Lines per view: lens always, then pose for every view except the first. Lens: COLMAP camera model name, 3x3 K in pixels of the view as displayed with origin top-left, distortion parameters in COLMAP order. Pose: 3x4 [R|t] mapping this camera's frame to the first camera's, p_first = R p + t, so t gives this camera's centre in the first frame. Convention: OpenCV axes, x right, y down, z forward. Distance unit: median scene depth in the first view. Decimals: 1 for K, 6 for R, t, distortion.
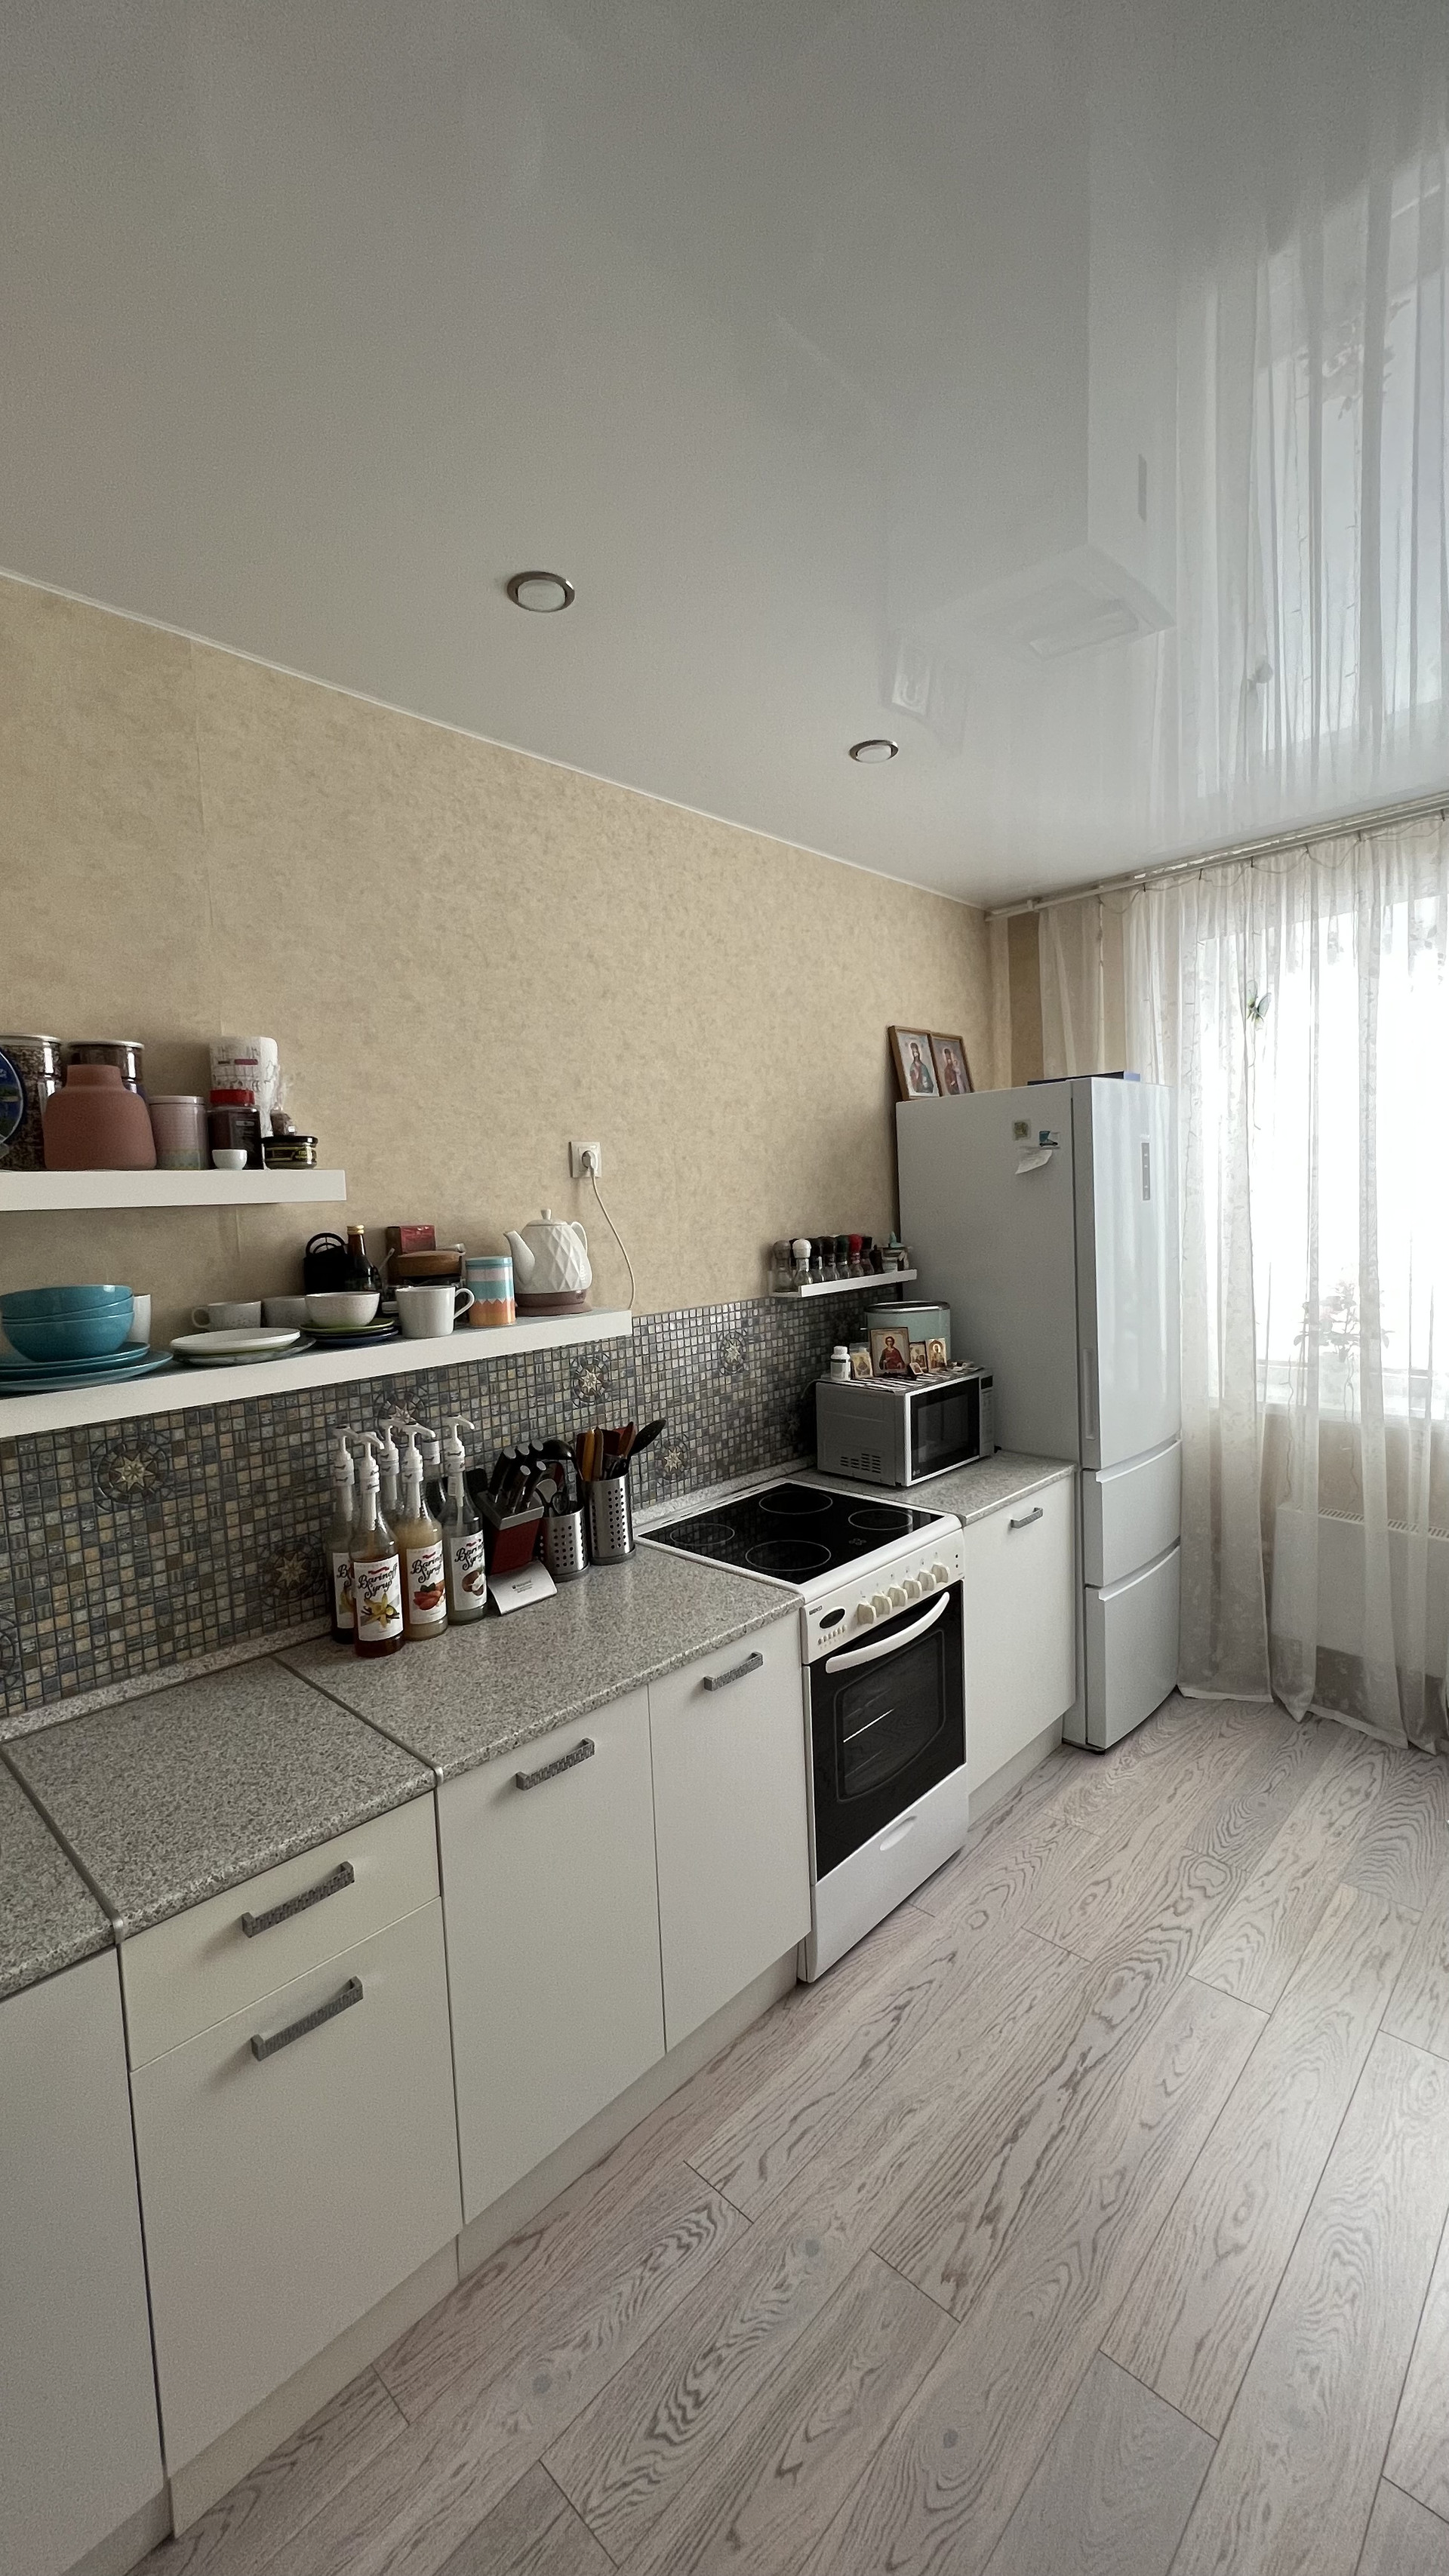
lens RADIAL K [[1022.7, 0, 730.5], [0, 1022.7, 1281.5], [0, 0, 1]] dist [-0.003612, -0.000055]
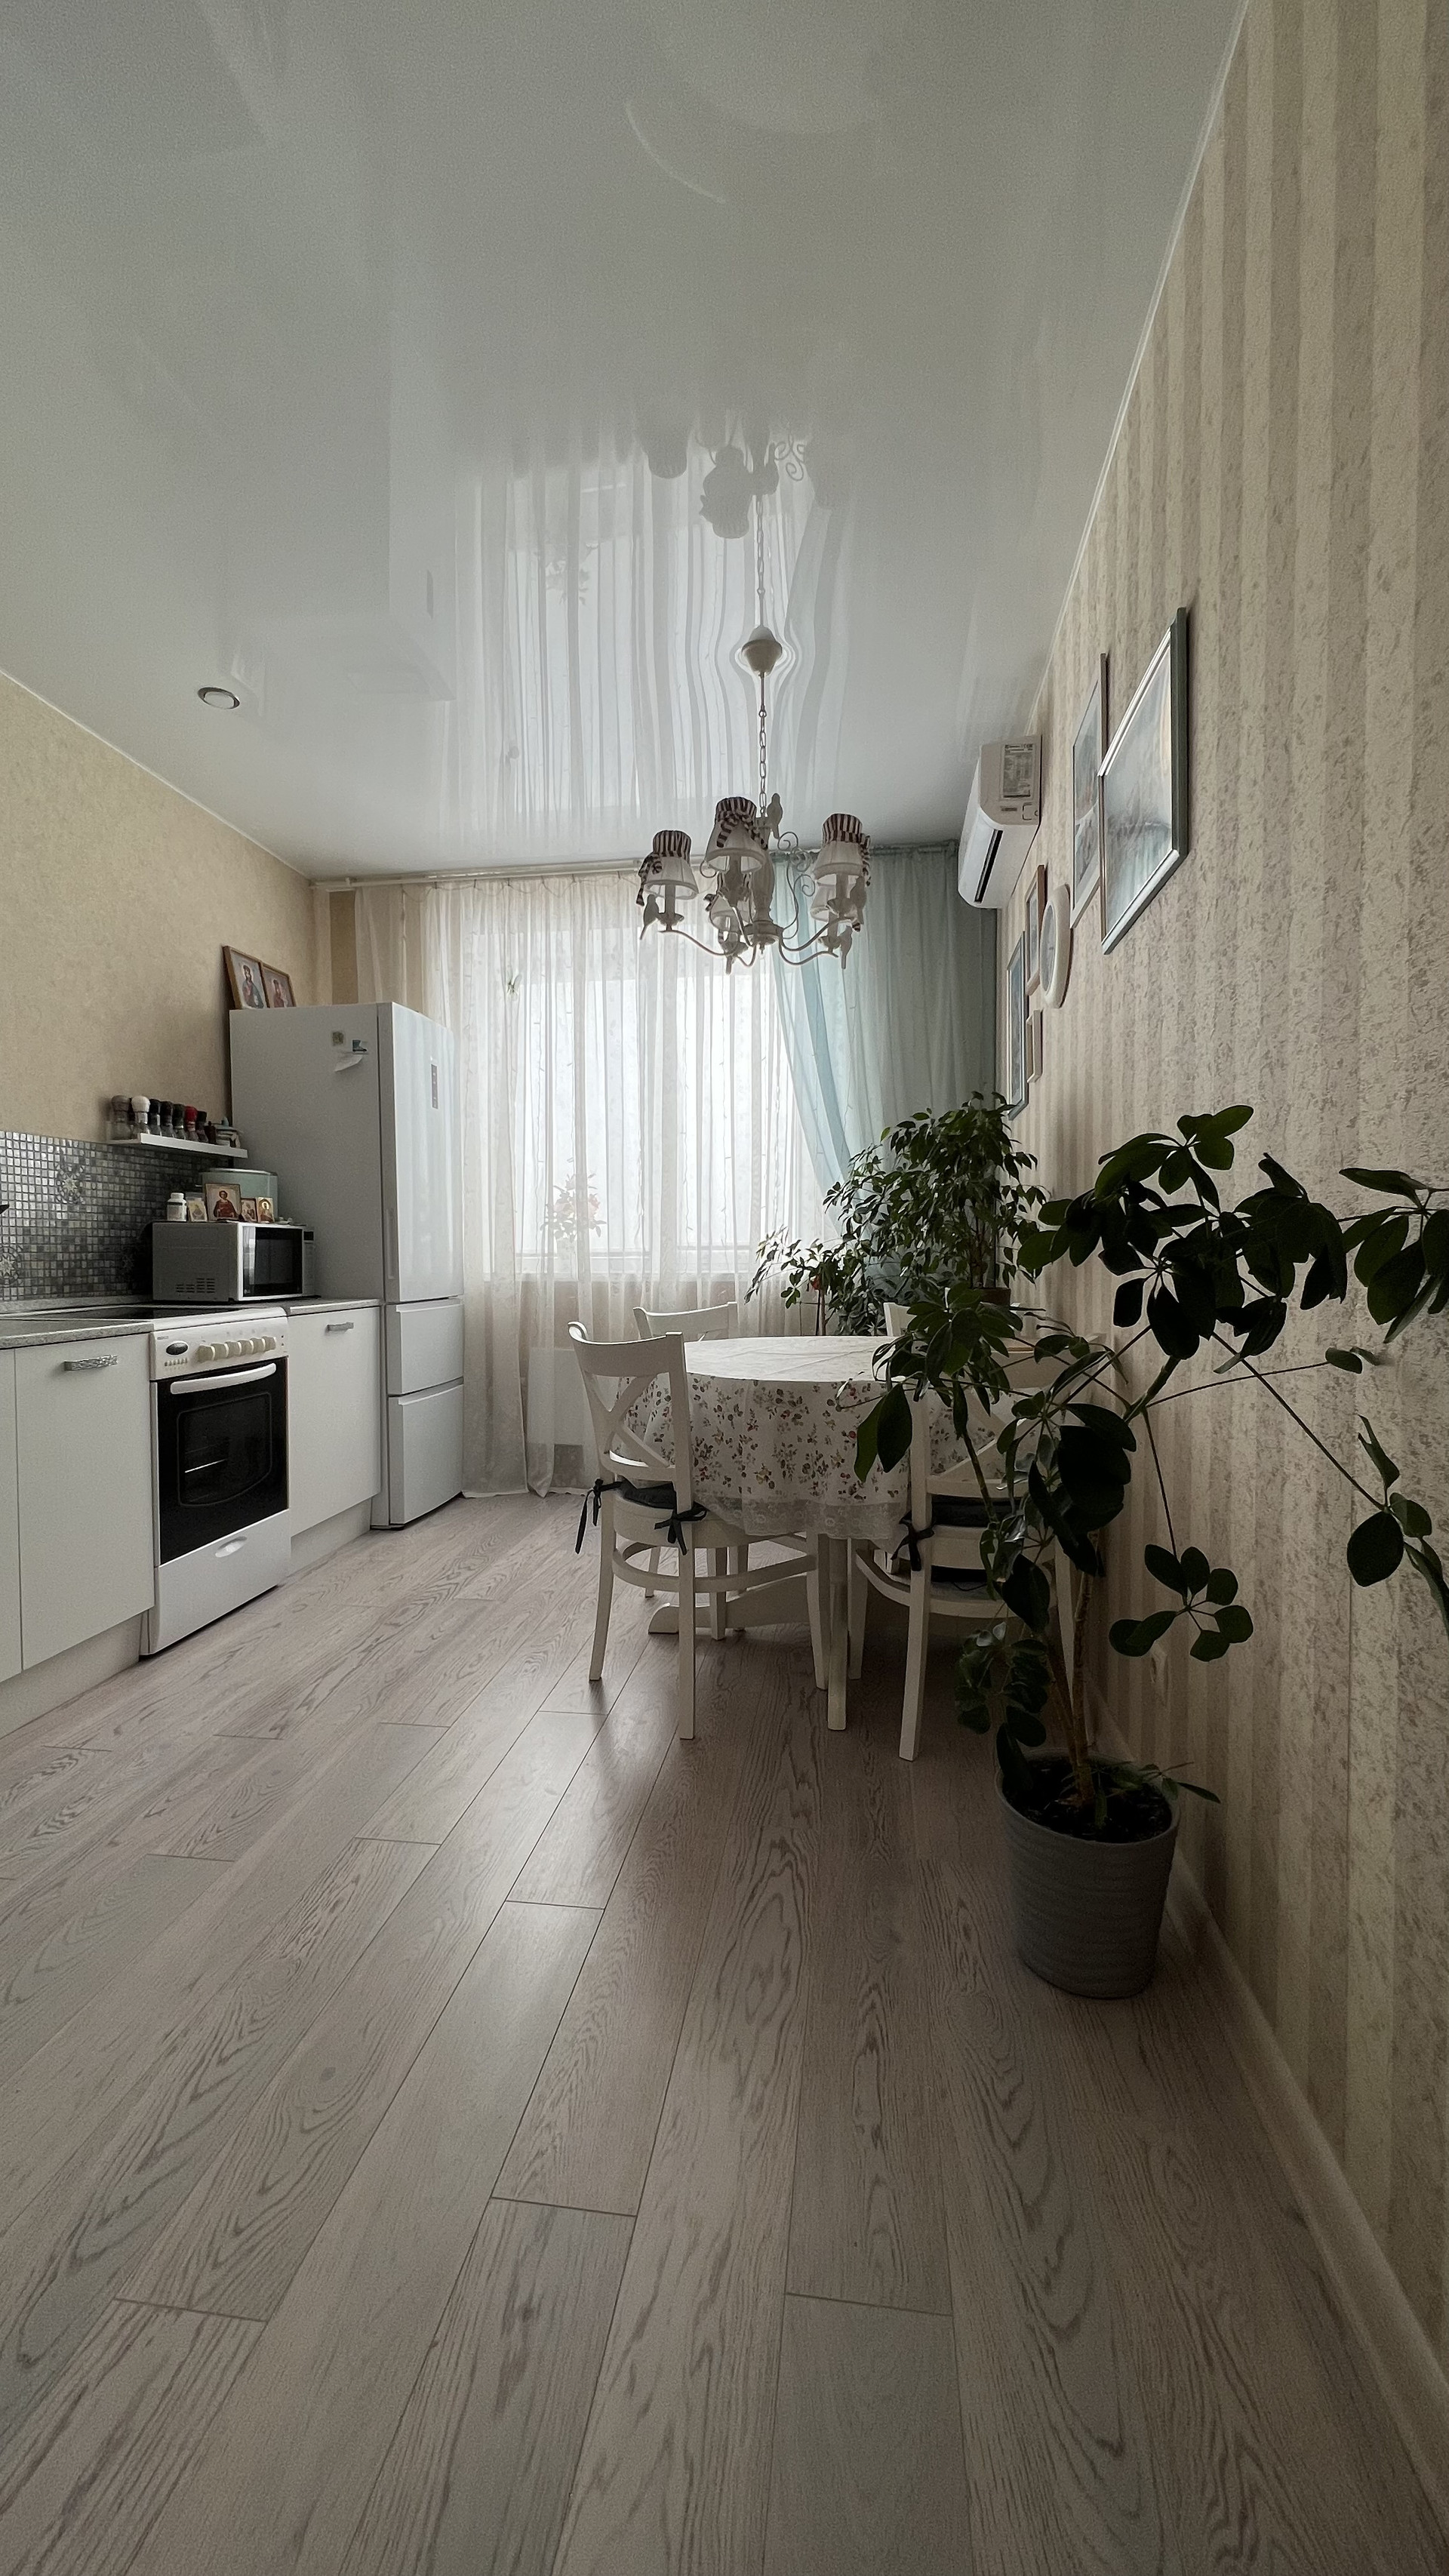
lens RADIAL K [[1022.7, 0, 722.2], [0, 1022.7, 1287.7], [0, 0, 1]] dist [-0.003612, -0.000055]
pose [[0.809815, 0.019951, 0.586346, -0.067959], [0.017664, 0.998139, -0.058358, 0.245229], [-0.586420, 0.057616, 0.807956, -0.290803]]
